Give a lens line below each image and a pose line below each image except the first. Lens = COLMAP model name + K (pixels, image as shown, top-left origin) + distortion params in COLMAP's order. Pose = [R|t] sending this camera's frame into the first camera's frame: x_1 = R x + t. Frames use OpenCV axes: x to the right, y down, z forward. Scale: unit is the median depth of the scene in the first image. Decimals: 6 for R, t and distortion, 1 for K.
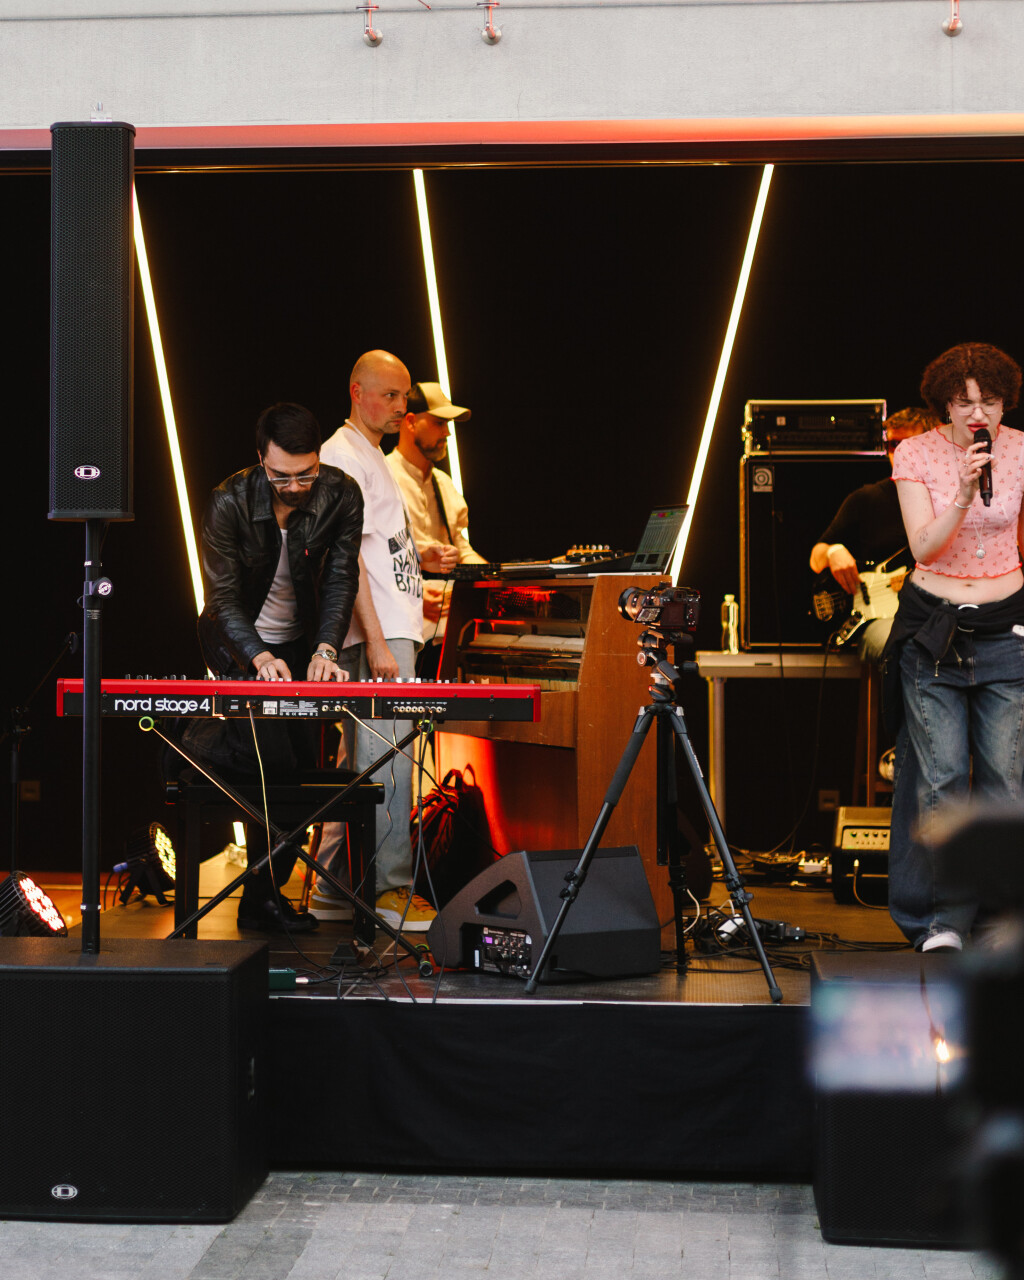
lens RADIAL K [[2880.5, 0, 352.9], [0, 2880.5, 410.5], [0, 0, 1]] dist [0.011919, -0.011813]
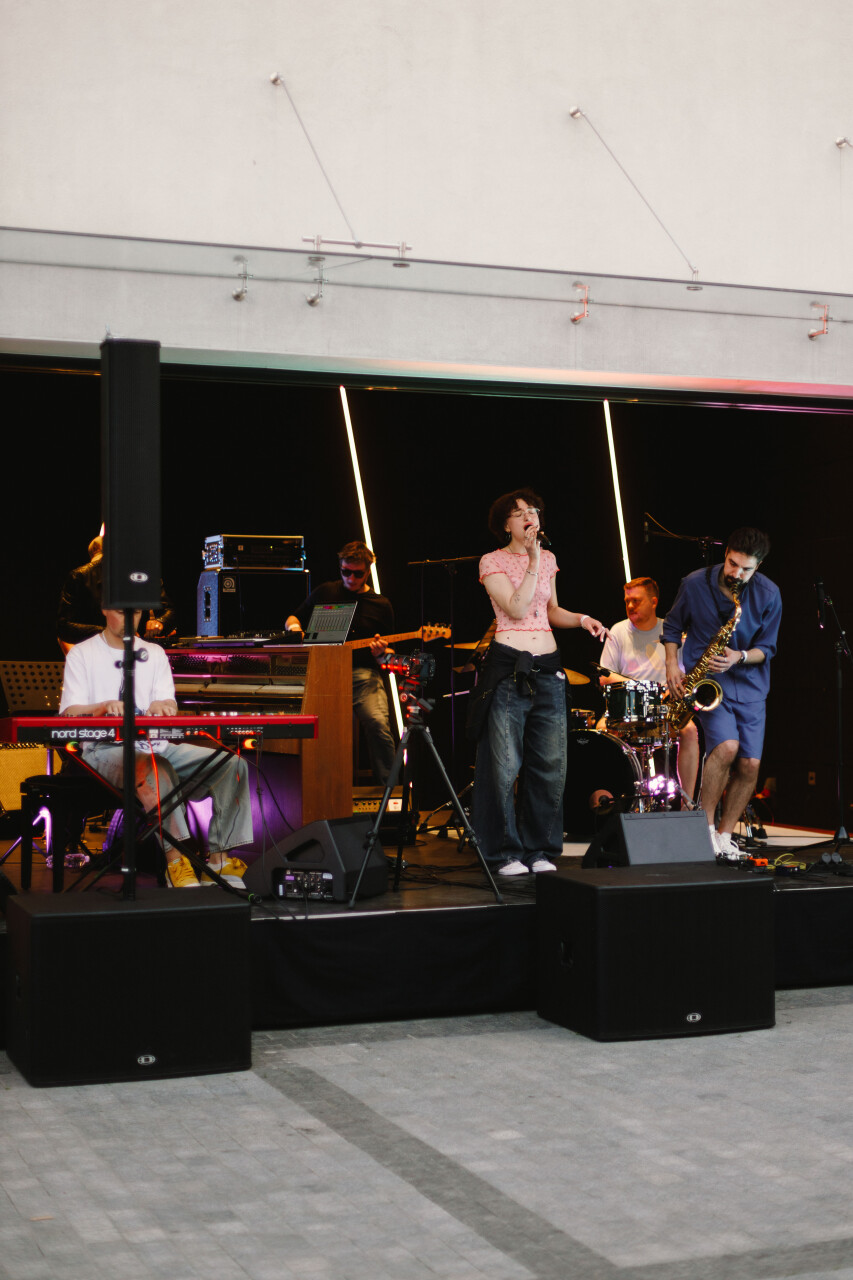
lens RADIAL K [[1901.1, 0, 428.9], [0, 1901.1, 597.9], [0, 0, 1]] dist [0.027625, -0.091971]
pose [[0.887410, 0.009813, 0.460877, -0.360934], [-0.024977, 0.999328, 0.026815, 0.001681], [-0.460304, -0.035307, 0.887059, 0.050755]]
